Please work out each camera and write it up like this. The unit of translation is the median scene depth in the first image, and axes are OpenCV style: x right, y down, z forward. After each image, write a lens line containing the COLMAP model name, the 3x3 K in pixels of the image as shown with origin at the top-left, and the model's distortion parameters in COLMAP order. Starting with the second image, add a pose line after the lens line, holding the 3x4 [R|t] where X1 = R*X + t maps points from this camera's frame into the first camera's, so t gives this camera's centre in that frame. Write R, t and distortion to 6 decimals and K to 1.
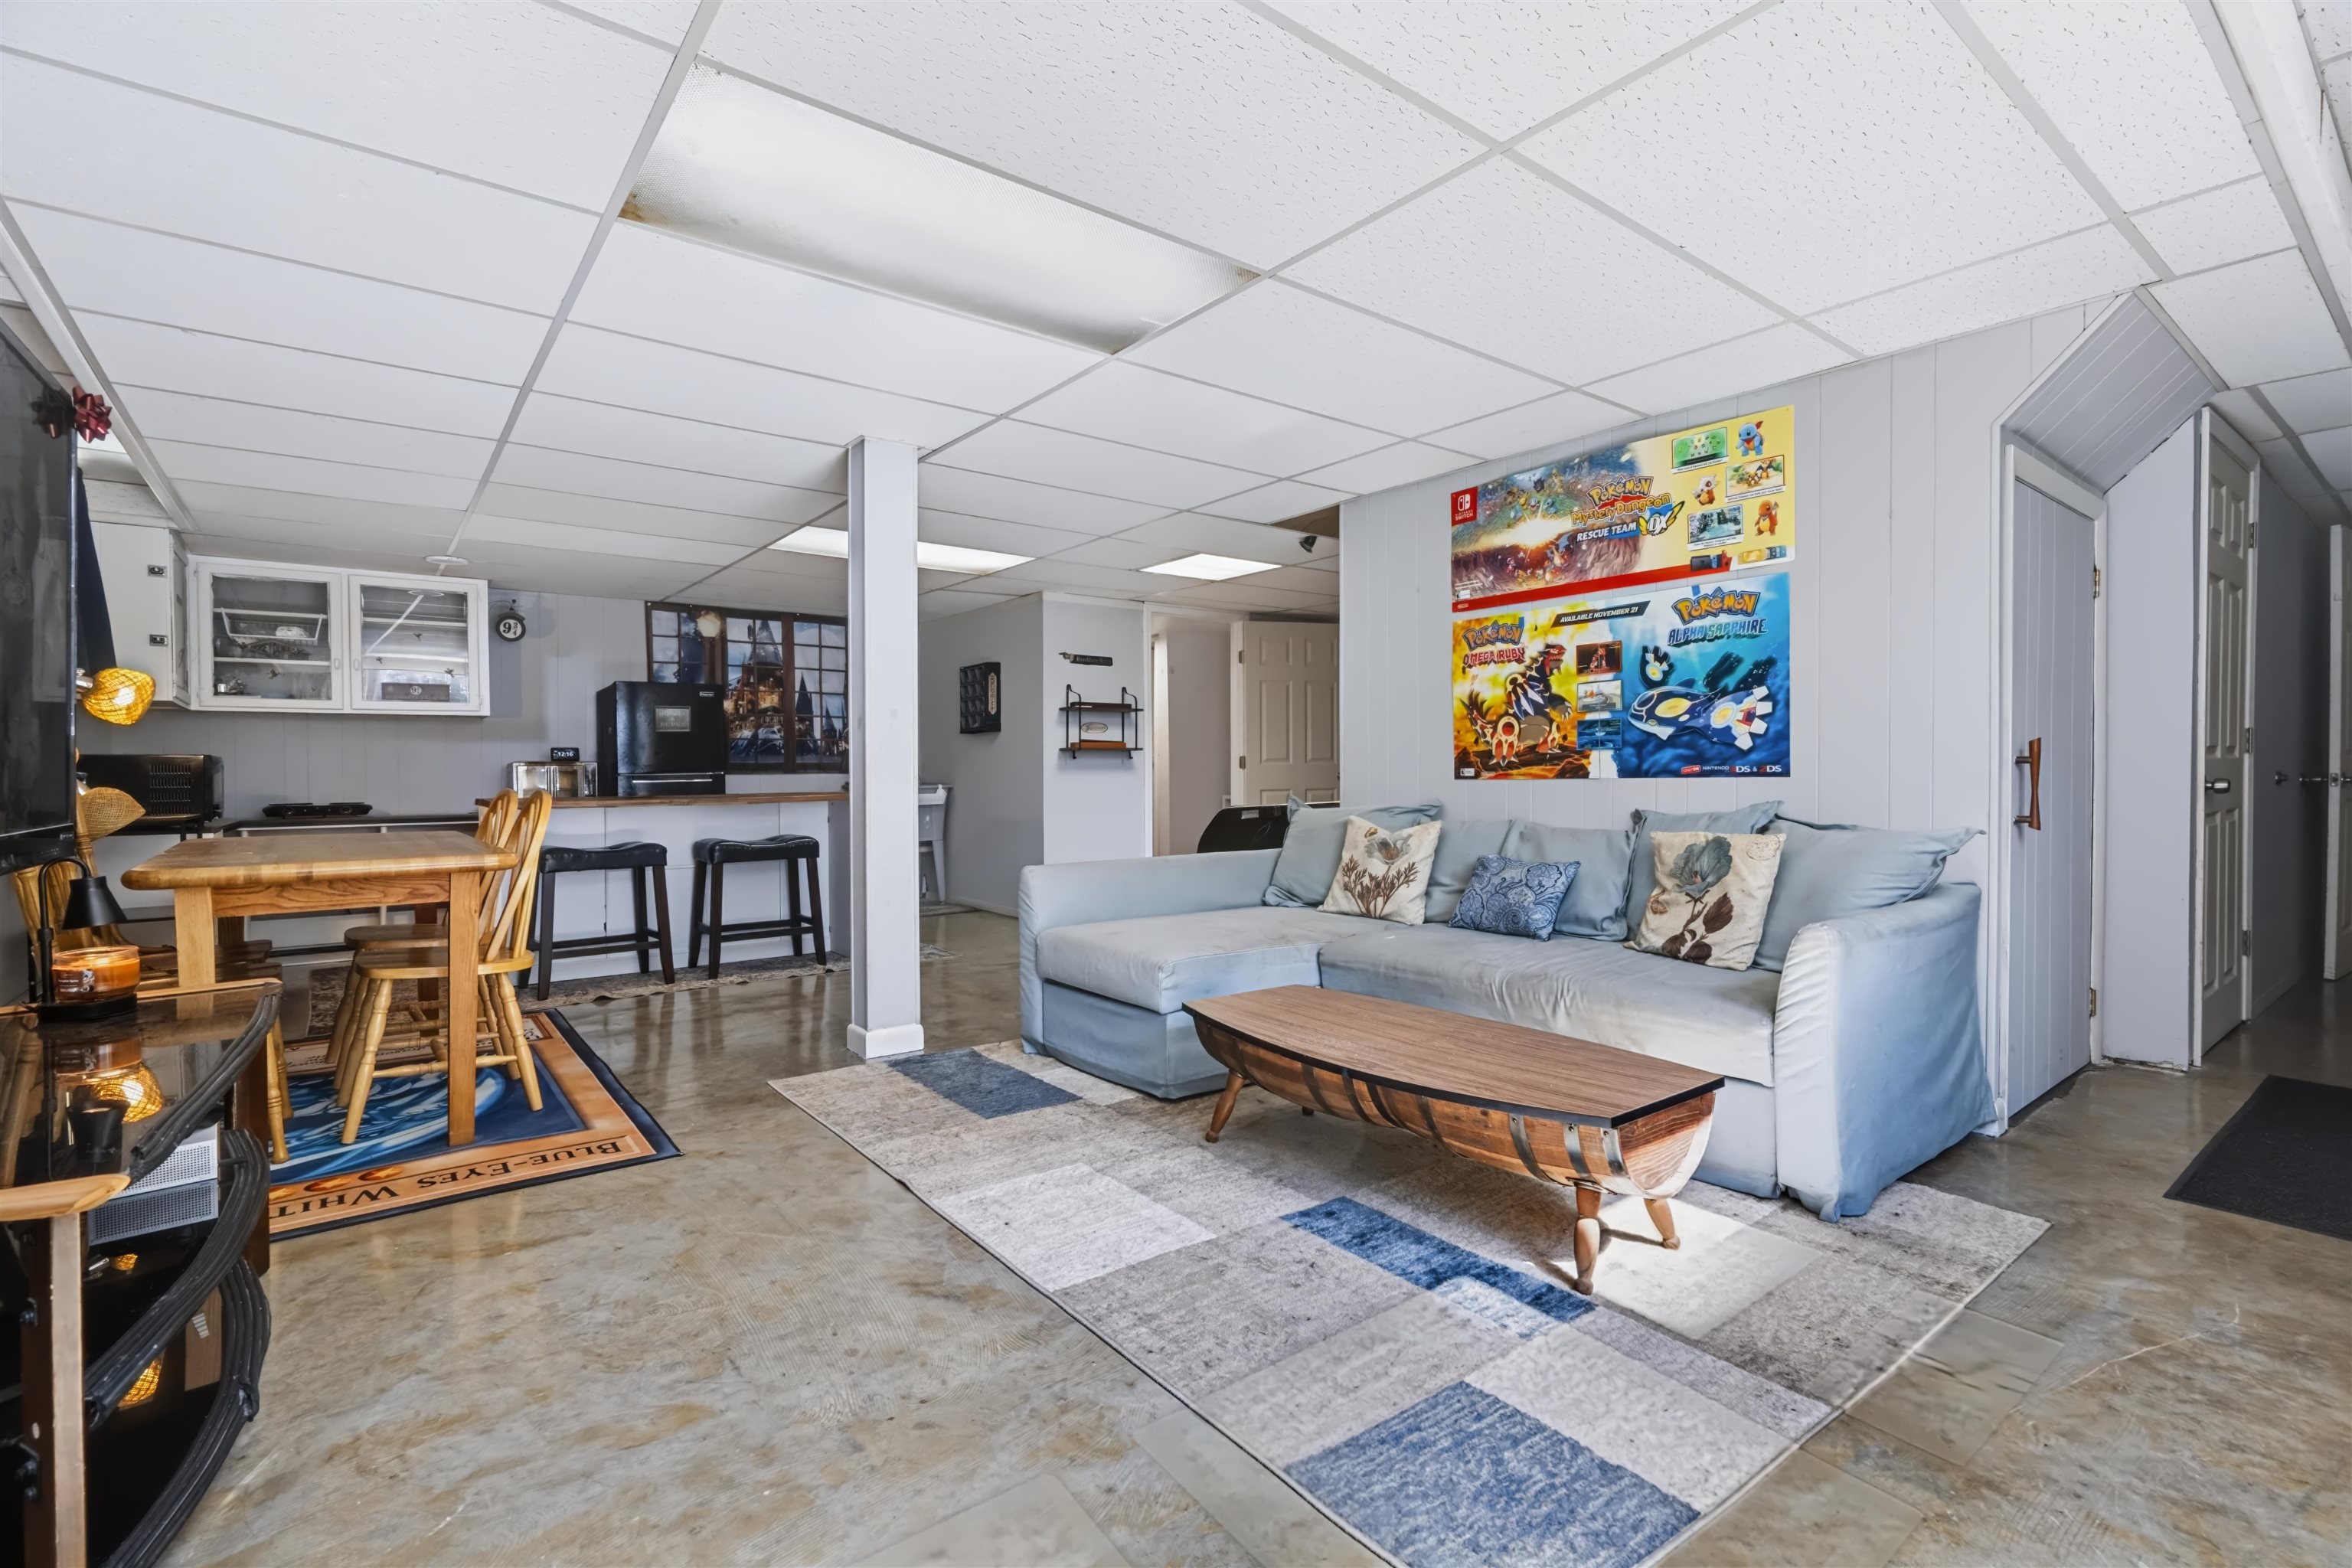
lens RADIAL K [[1067.6, 0, 1174.1], [0, 1067.6, 762.3], [0, 0, 1]] dist [-0.005320, 0.003212]
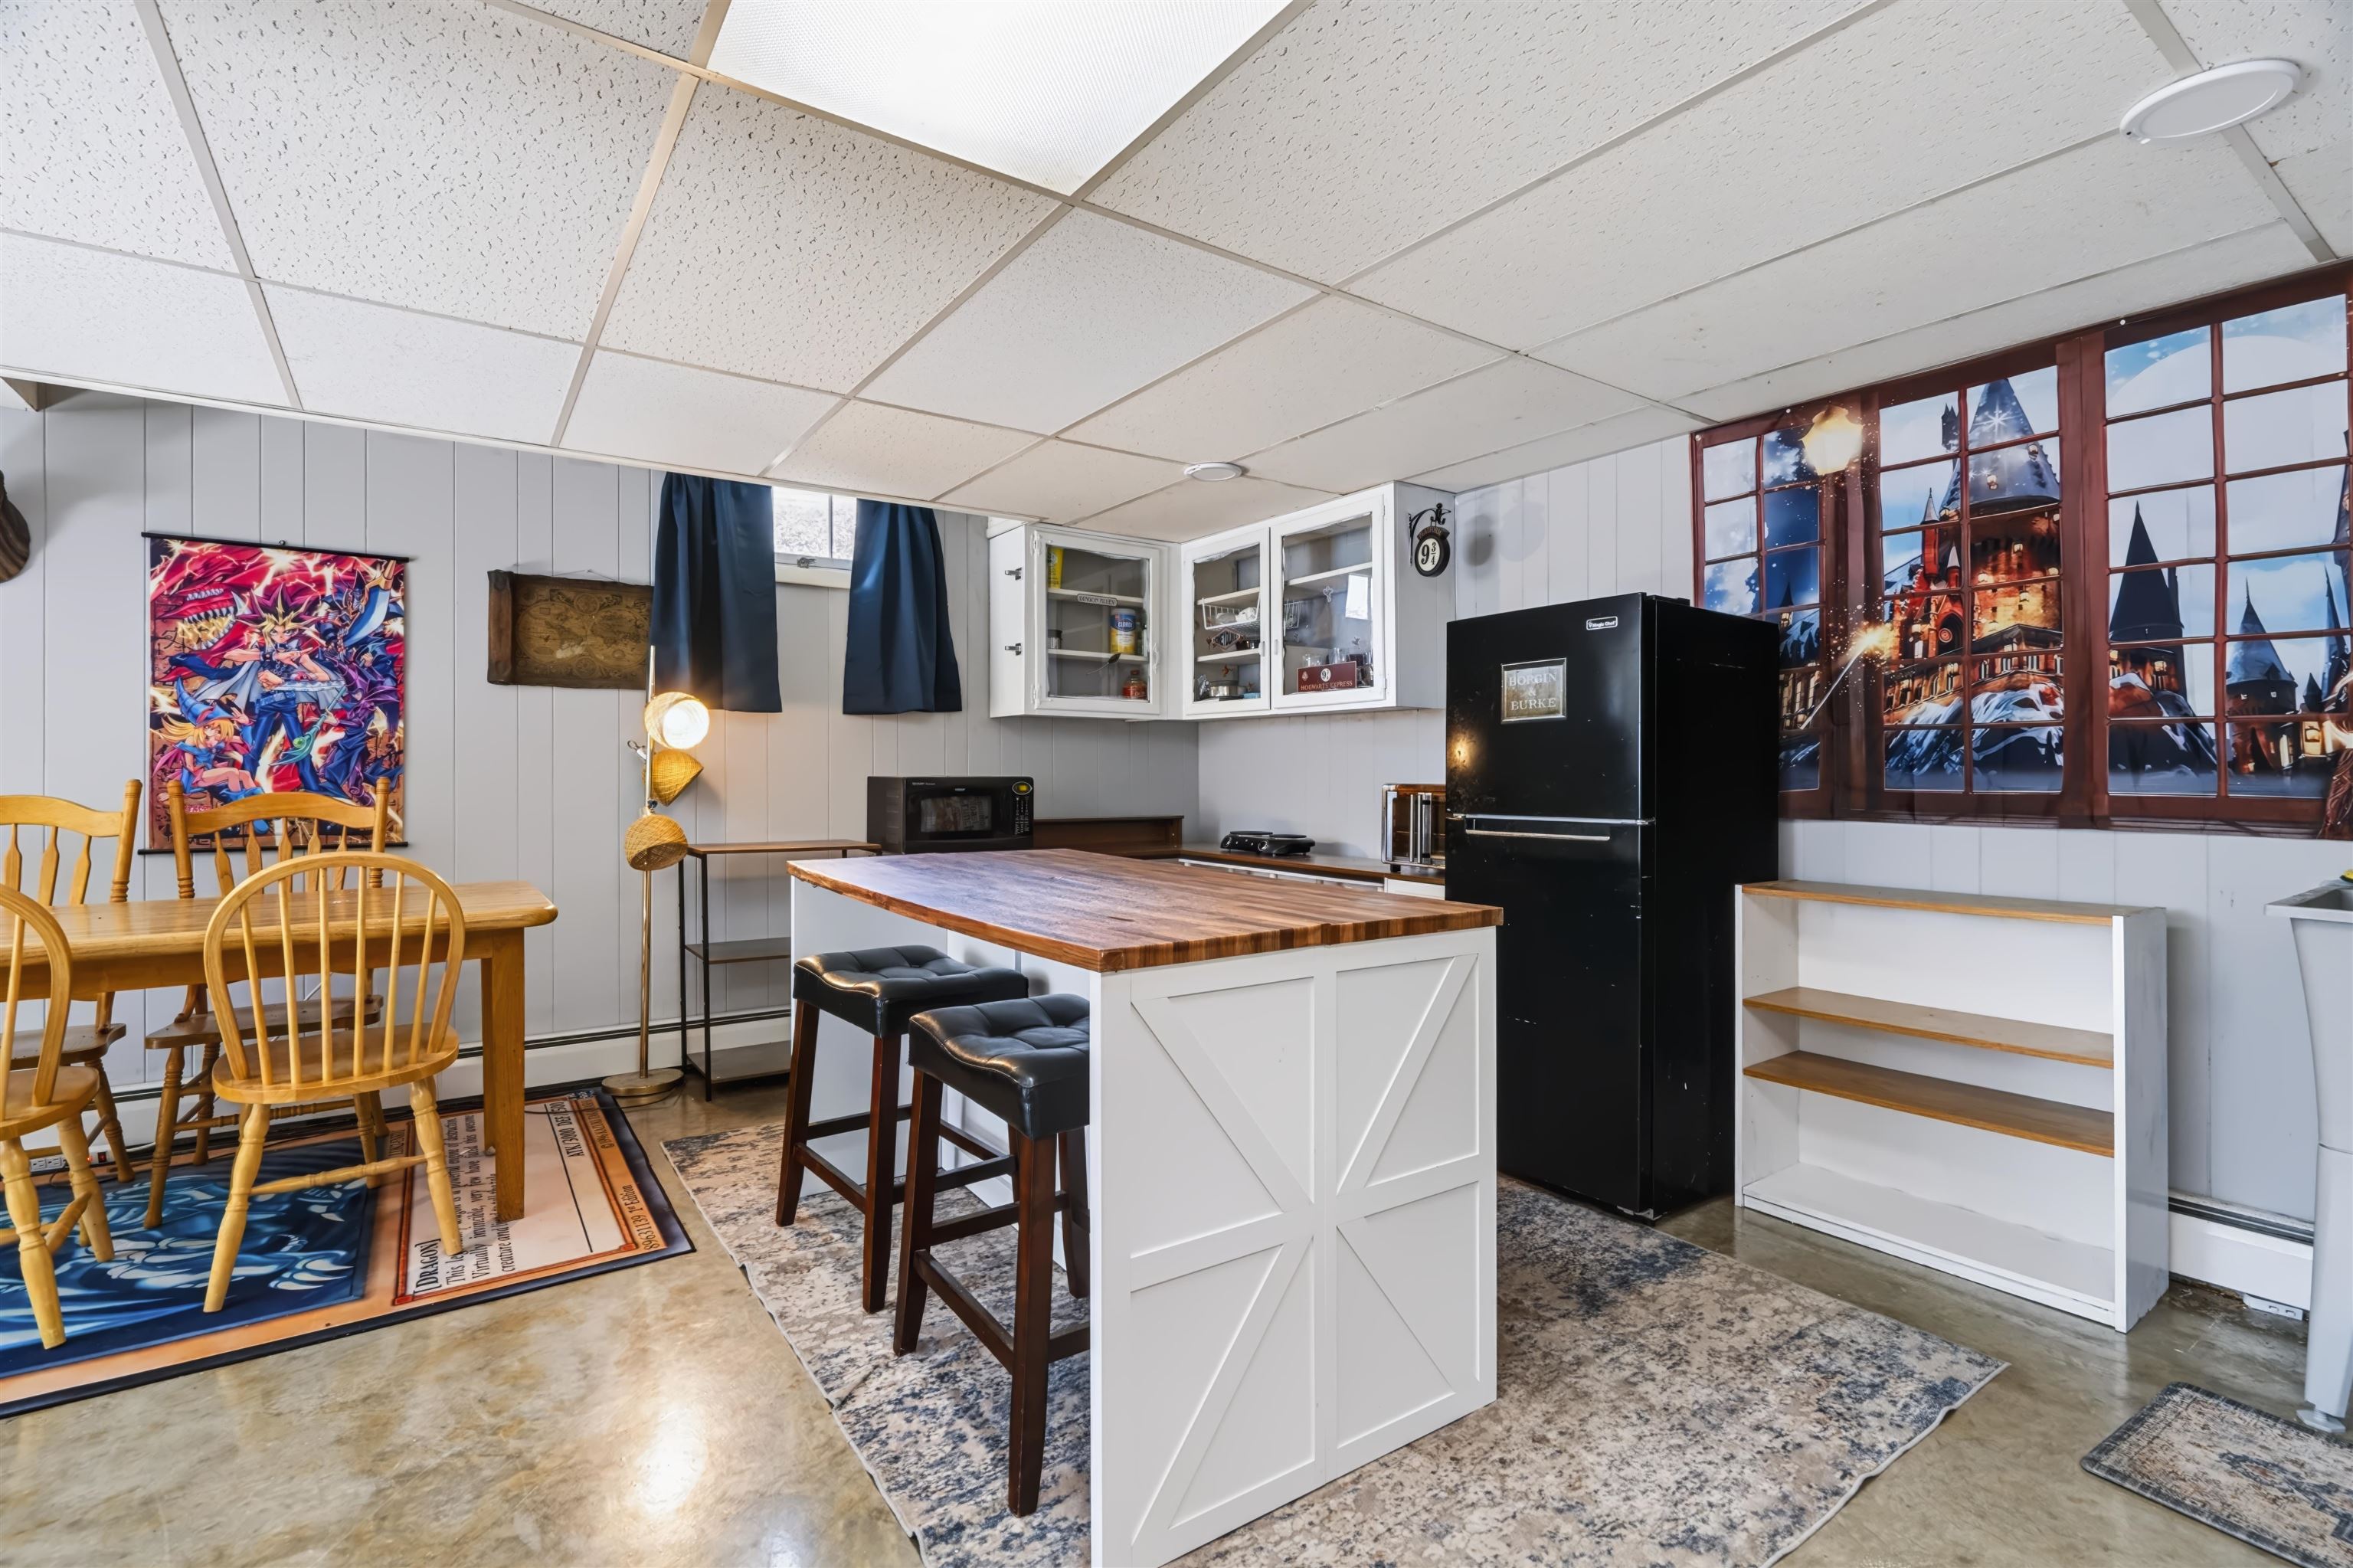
lens RADIAL K [[1068.1, 0, 1179.2], [0, 1068.1, 769.5], [0, 0, 1]] dist [-0.005320, 0.003212]
pose [[-0.048614, 0.011926, -0.998746, -0.028004], [0.007818, 0.999903, 0.011559, -0.014254], [0.998787, -0.007246, -0.048703, 0.802653]]
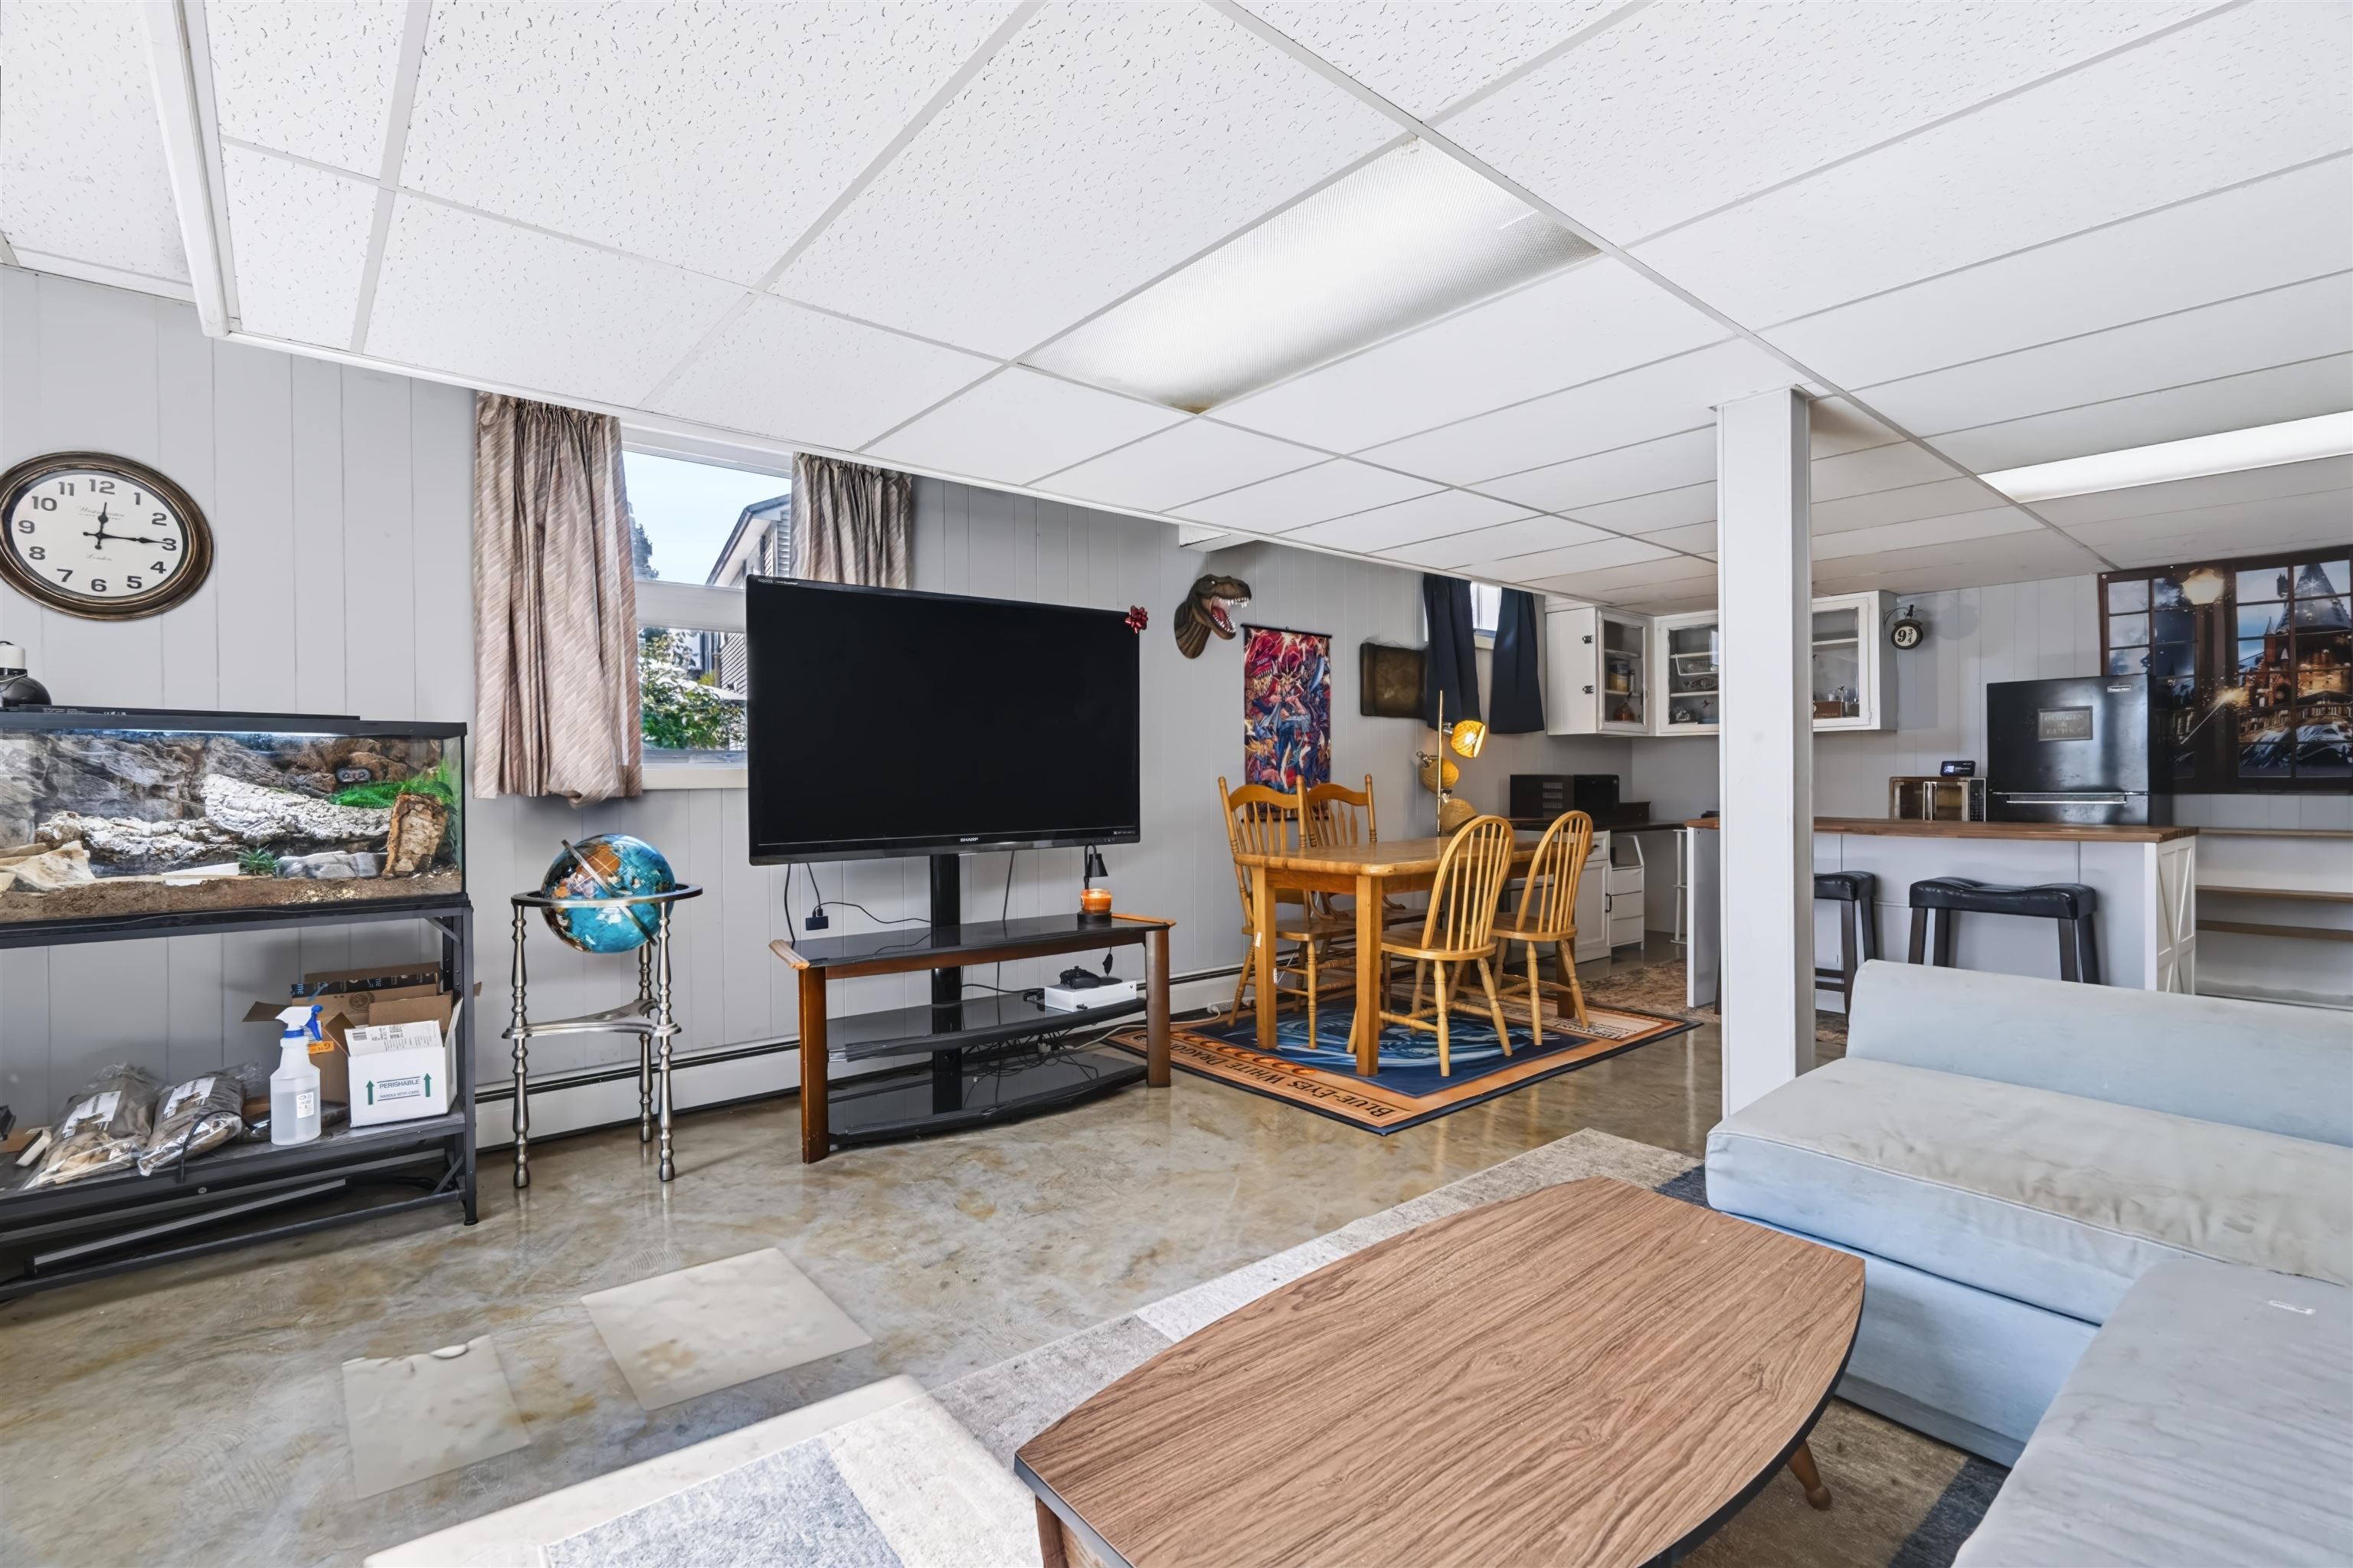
lens RADIAL K [[1068.1, 0, 1180.5], [0, 1068.1, 784.5], [0, 0, 1]] dist [-0.005320, 0.003212]
pose [[0.043972, 0.018145, -0.998868, 0.268428], [0.011012, 0.999765, 0.018646, -0.016521], [0.998972, -0.011820, 0.043762, 0.281475]]
